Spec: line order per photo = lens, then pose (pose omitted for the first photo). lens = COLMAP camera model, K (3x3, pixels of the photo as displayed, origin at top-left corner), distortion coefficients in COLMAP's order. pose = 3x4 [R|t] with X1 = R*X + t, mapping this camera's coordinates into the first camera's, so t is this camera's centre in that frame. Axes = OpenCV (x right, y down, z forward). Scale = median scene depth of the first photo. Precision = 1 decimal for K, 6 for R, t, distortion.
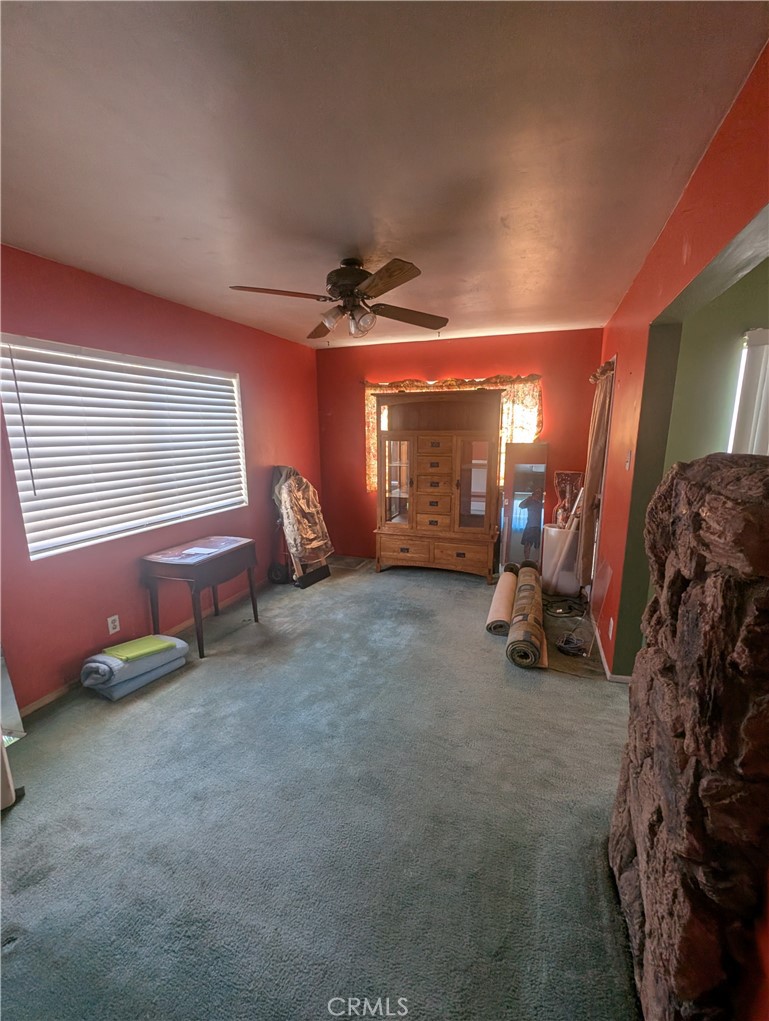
lens RADIAL K [[409.0, 0, 384.5], [0, 409.0, 508.9], [0, 0, 1]] dist [0.001984, 0.000075]
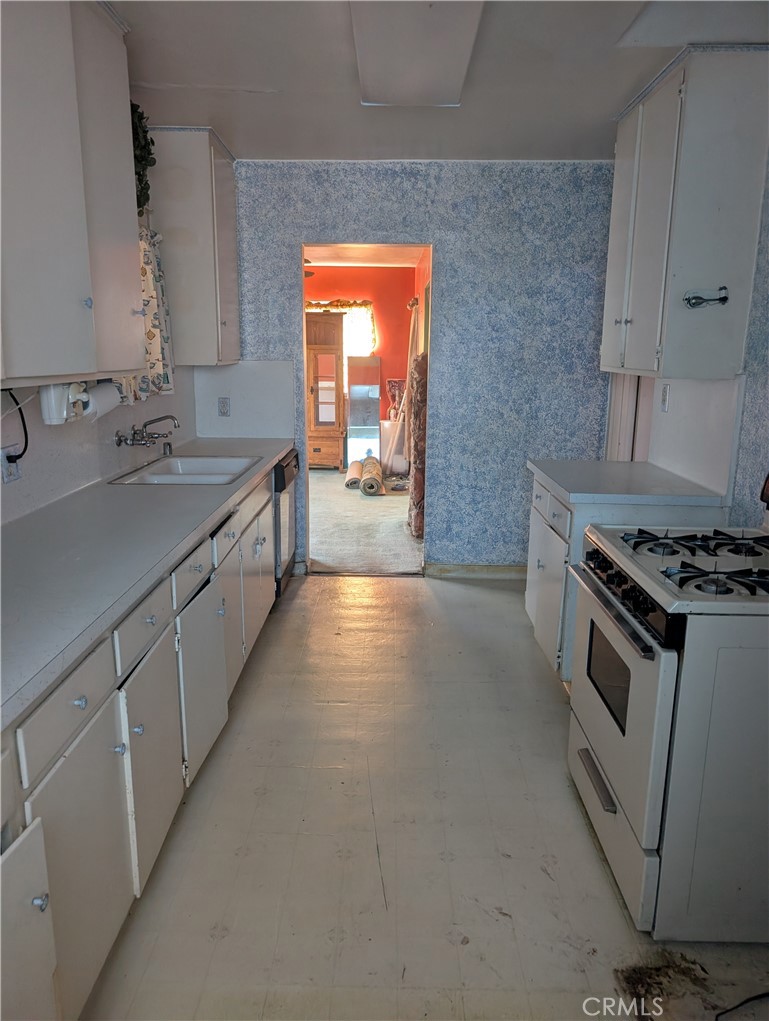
lens RADIAL K [[717.3, 0, 383.0], [0, 717.3, 510.9], [0, 0, 1]] dist [0.001309, 0.000077]
pose [[0.933662, -0.063806, 0.352426, -0.389734], [0.052328, 0.997746, 0.042011, 0.215090], [-0.354312, -0.020783, 0.934896, -1.047929]]
